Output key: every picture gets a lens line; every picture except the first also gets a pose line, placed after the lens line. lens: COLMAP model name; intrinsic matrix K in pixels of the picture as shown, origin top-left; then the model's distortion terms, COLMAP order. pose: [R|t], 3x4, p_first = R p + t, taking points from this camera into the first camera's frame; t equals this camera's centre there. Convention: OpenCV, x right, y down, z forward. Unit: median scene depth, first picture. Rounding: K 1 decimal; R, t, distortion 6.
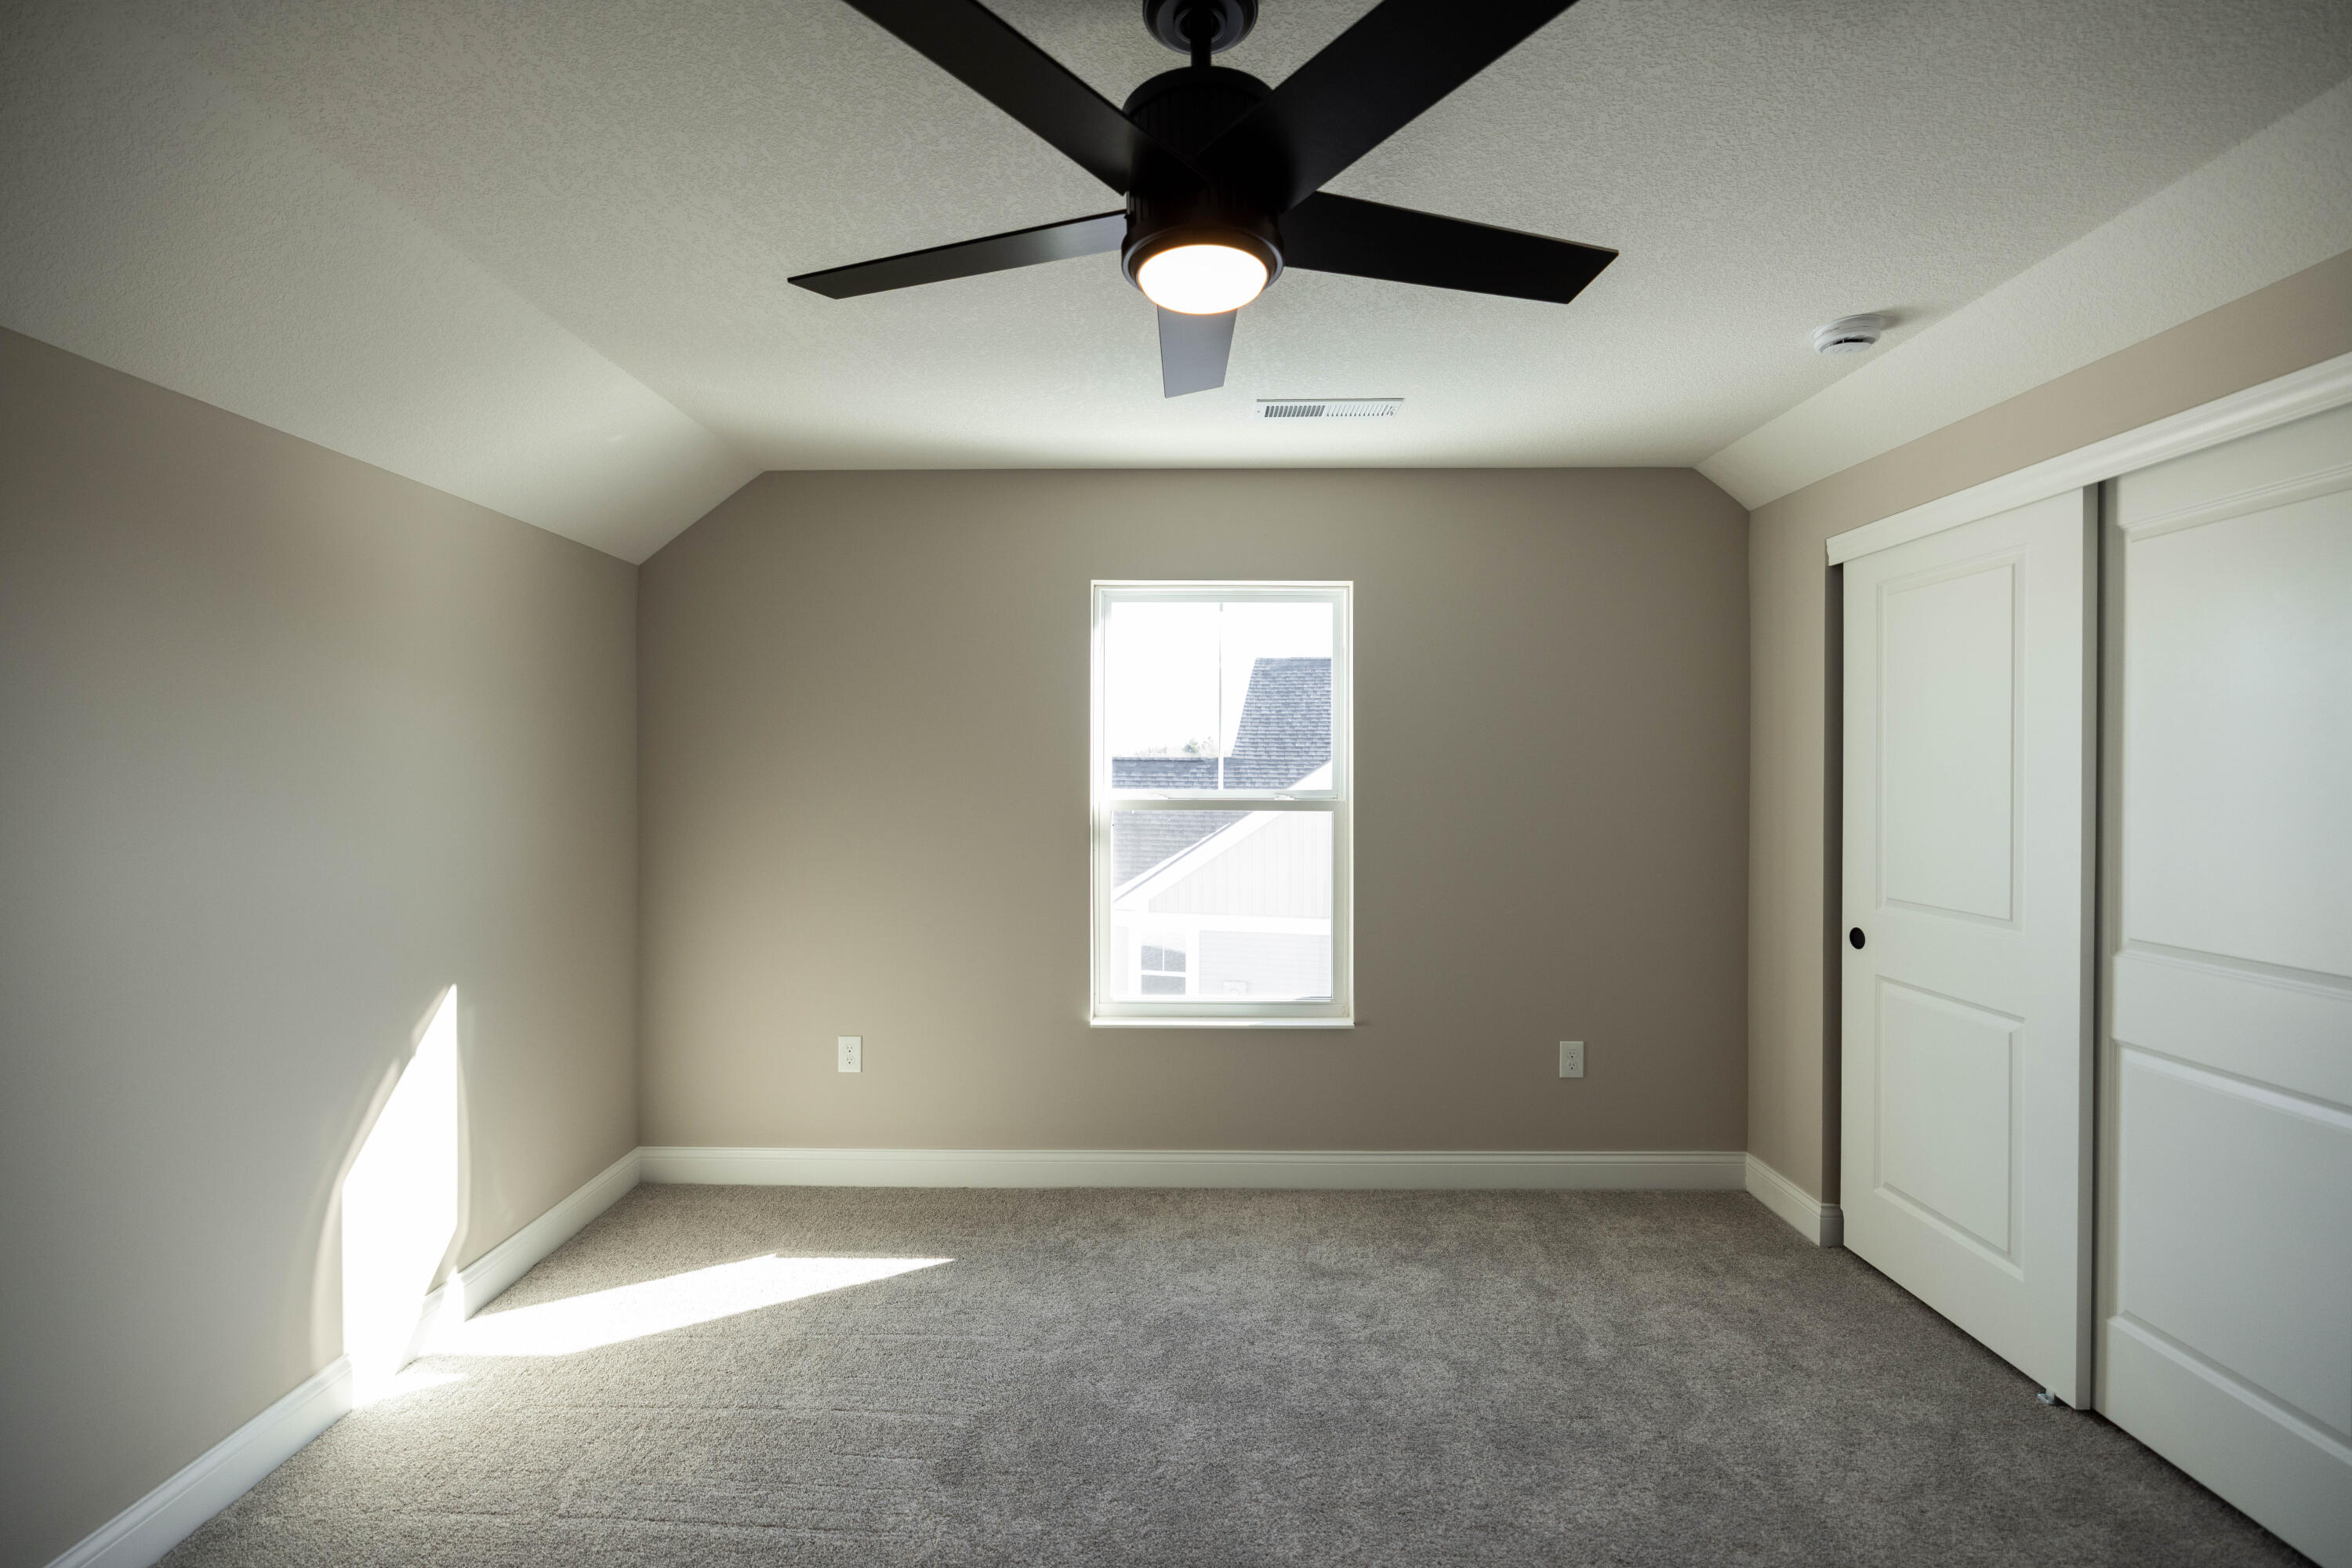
lens RADIAL K [[991.0, 0, 1179.3], [0, 991.0, 779.2], [0, 0, 1]] dist [-0.000202, -0.002303]
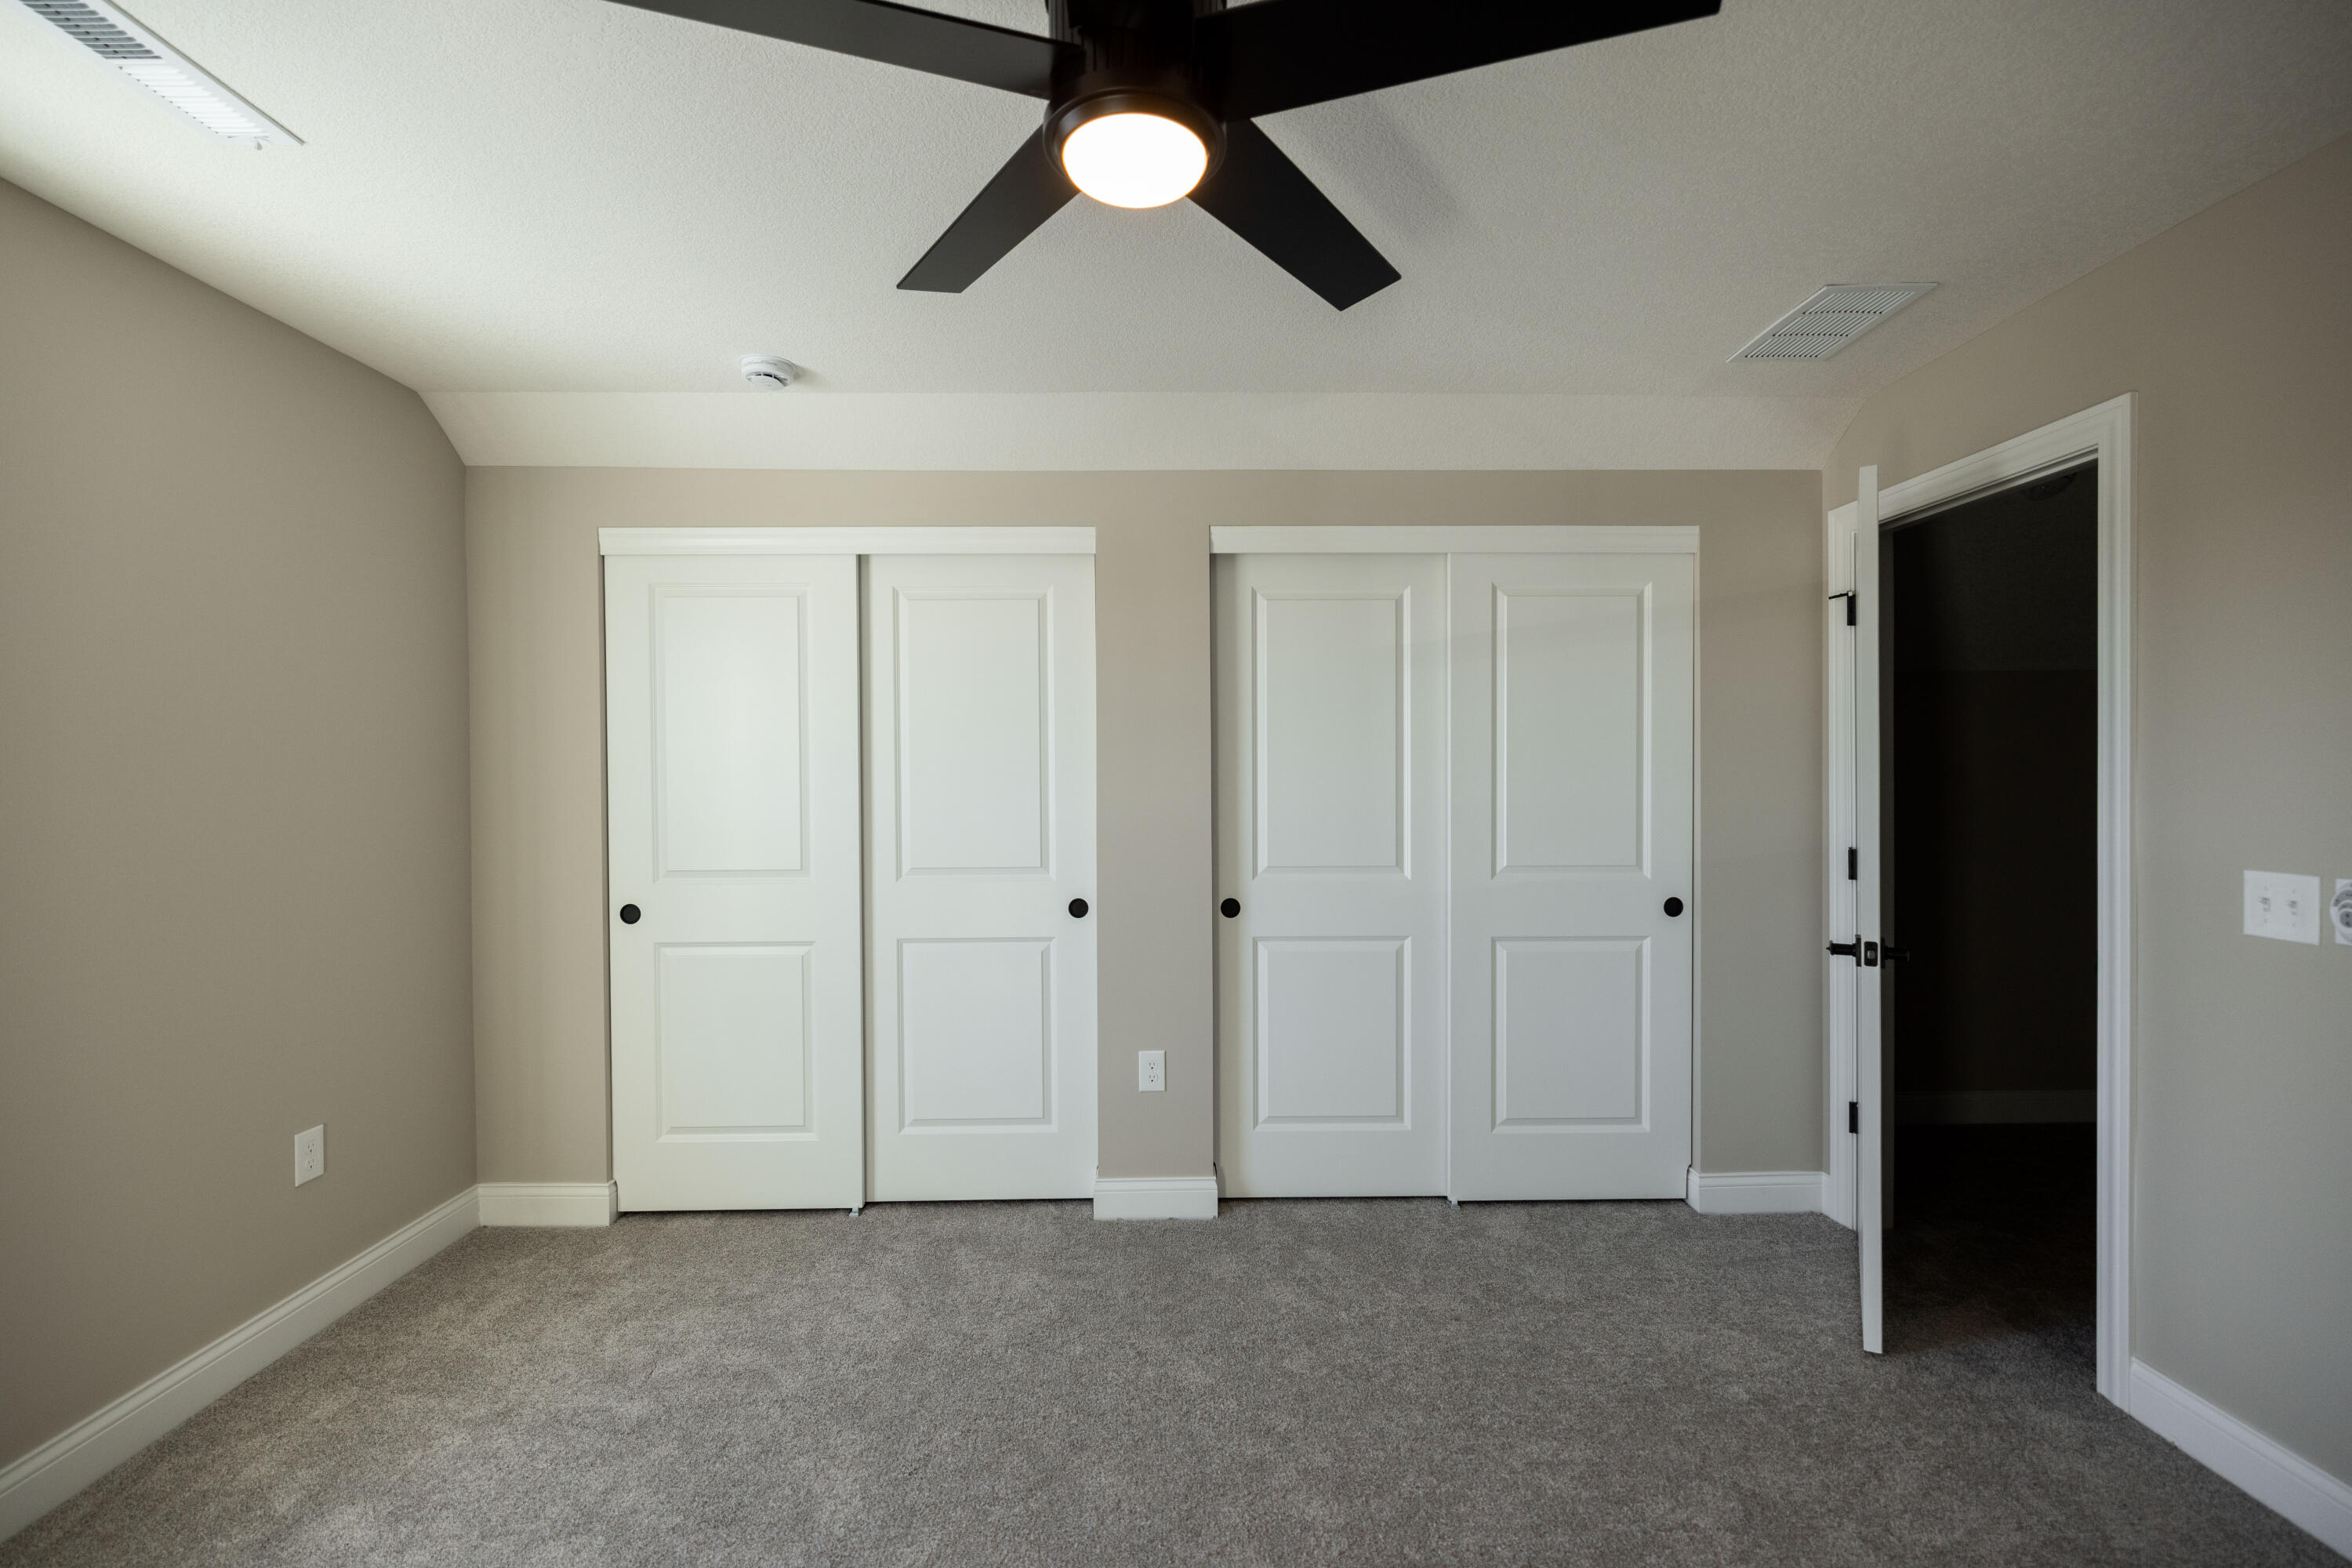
lens RADIAL K [[991.0, 0, 1179.2], [0, 991.0, 773.9], [0, 0, 1]] dist [-0.000202, -0.002303]
pose [[-0.011557, 0.000503, 0.999933, -0.388430], [0.023711, 0.999719, -0.000229, 0.025925], [-0.999652, 0.023706, -0.011566, 0.437761]]
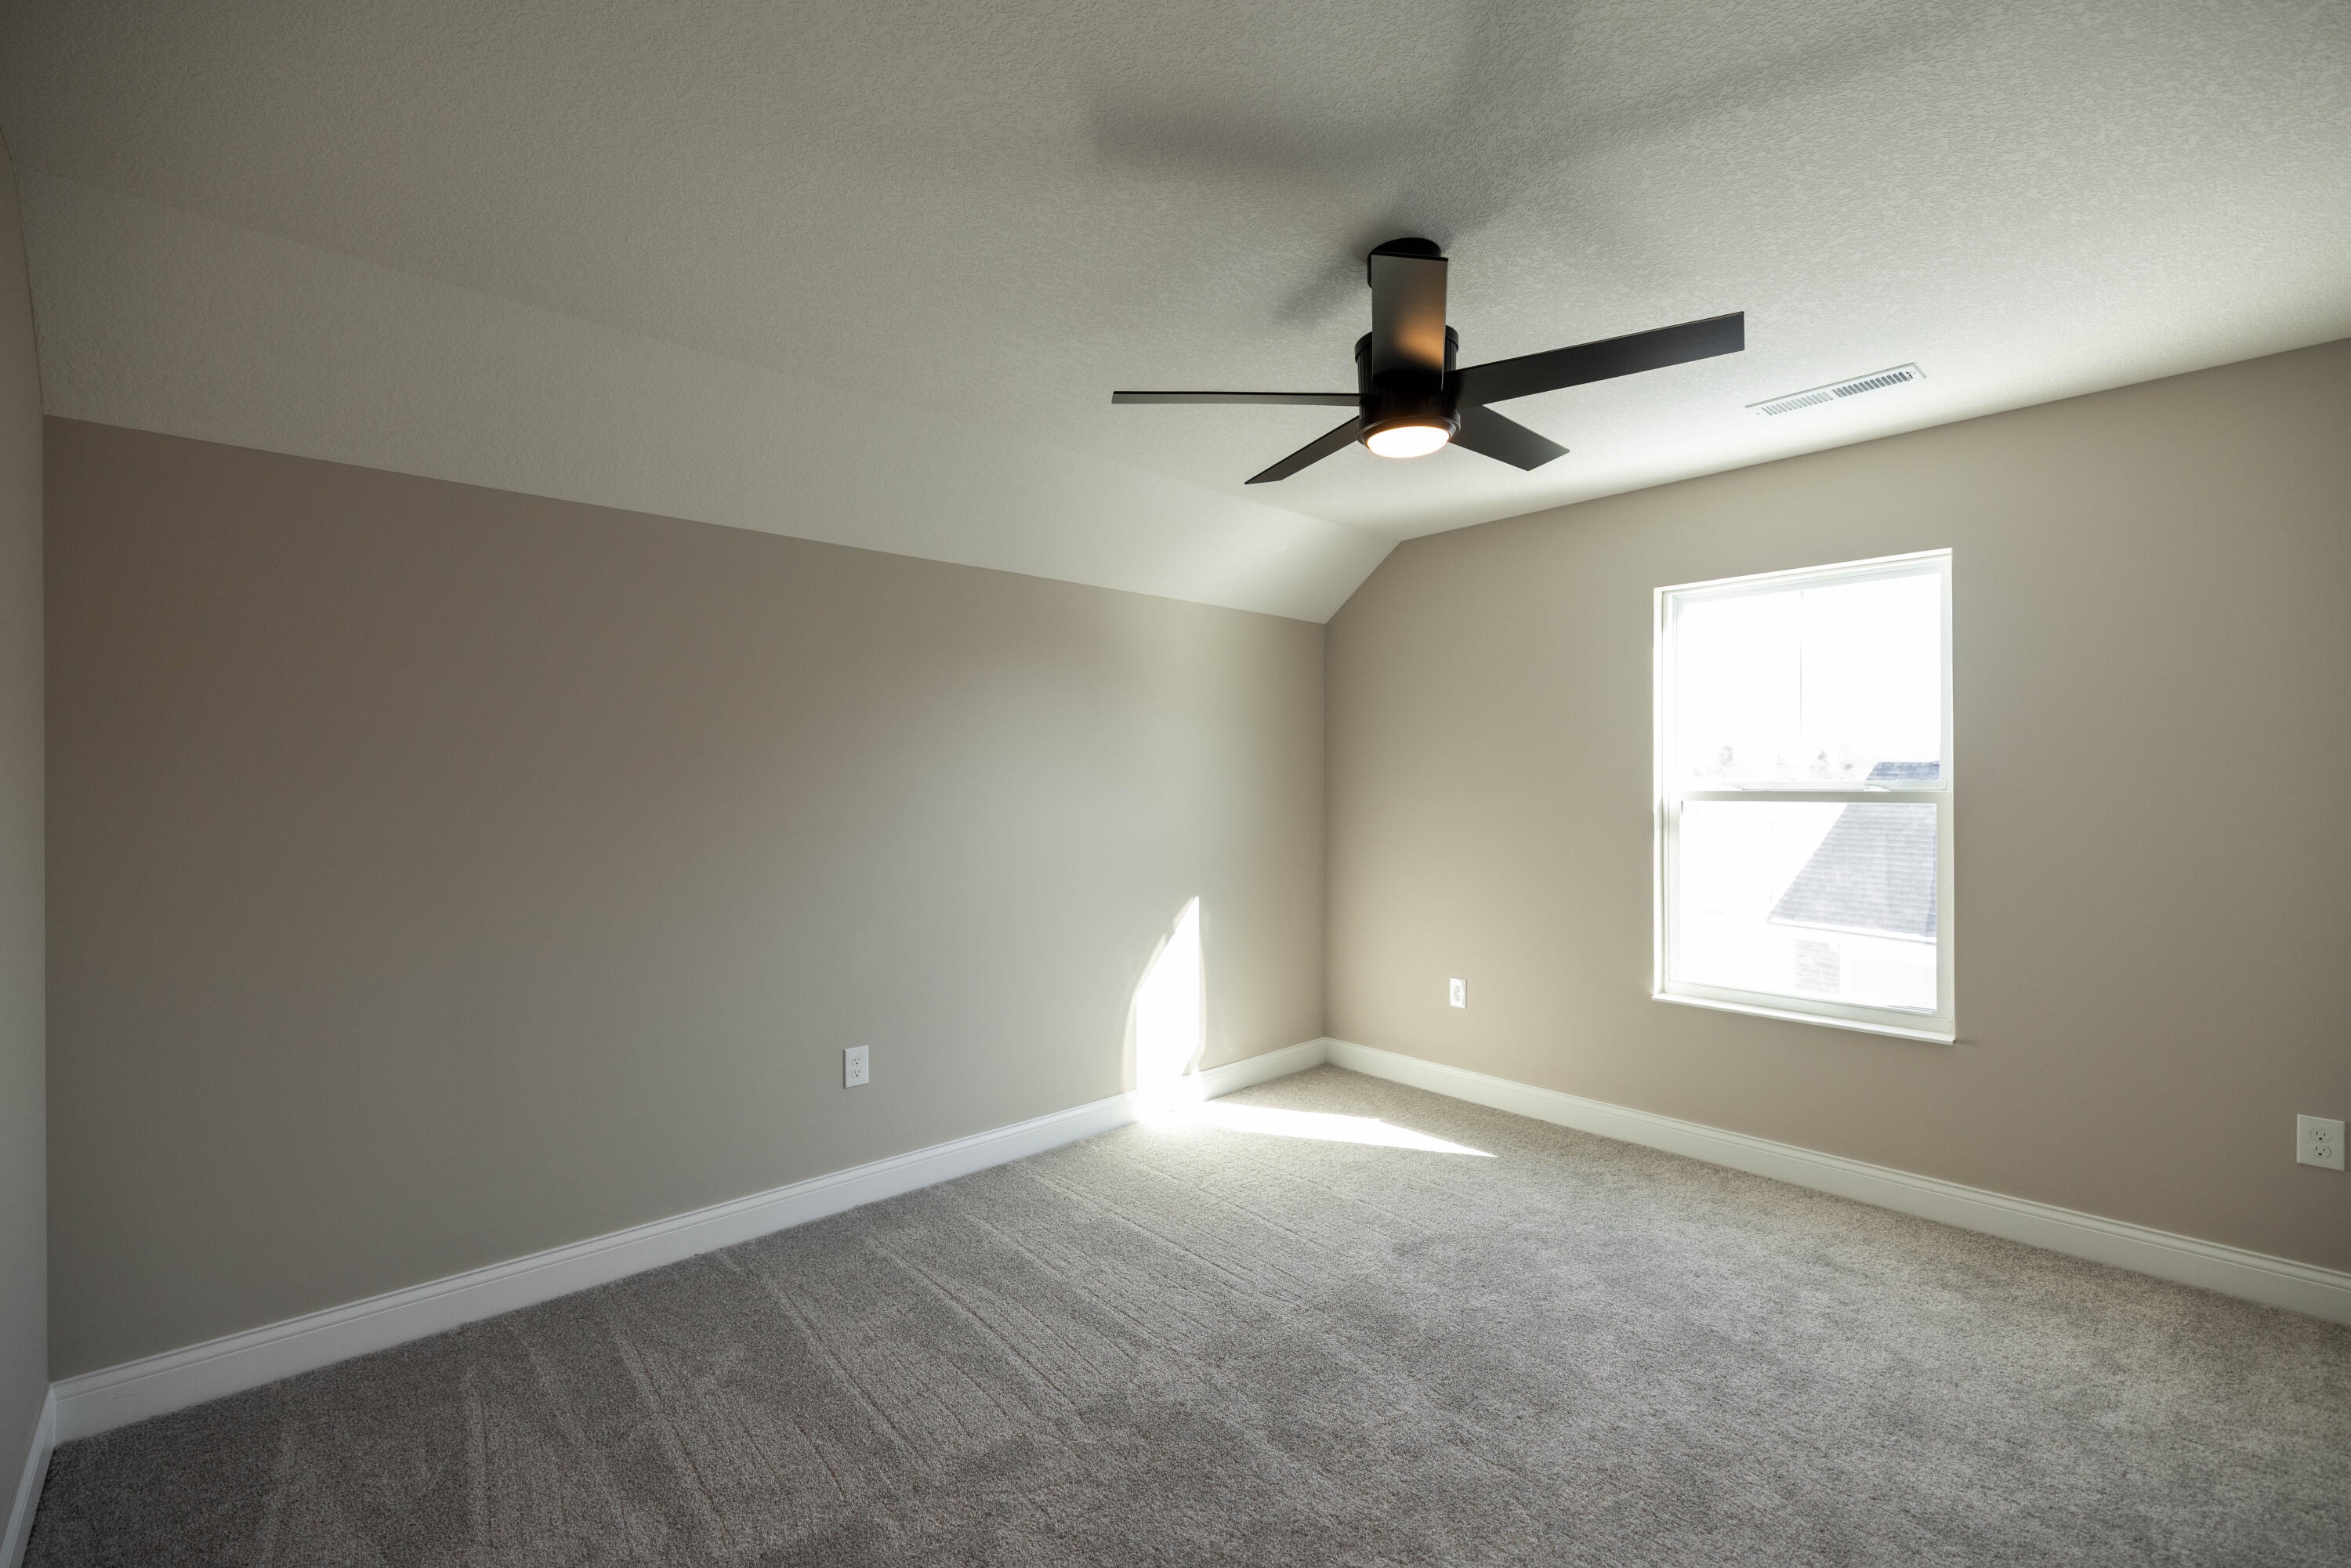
lens RADIAL K [[990.5, 0, 1140.5], [0, 990.5, 780.9], [0, 0, 1]] dist [-0.000202, -0.002303]
pose [[0.668359, -0.004118, -0.743828, 0.417651], [-0.003031, 0.999961, -0.008259, 0.025929], [0.743833, 0.007775, 0.668320, -0.174068]]
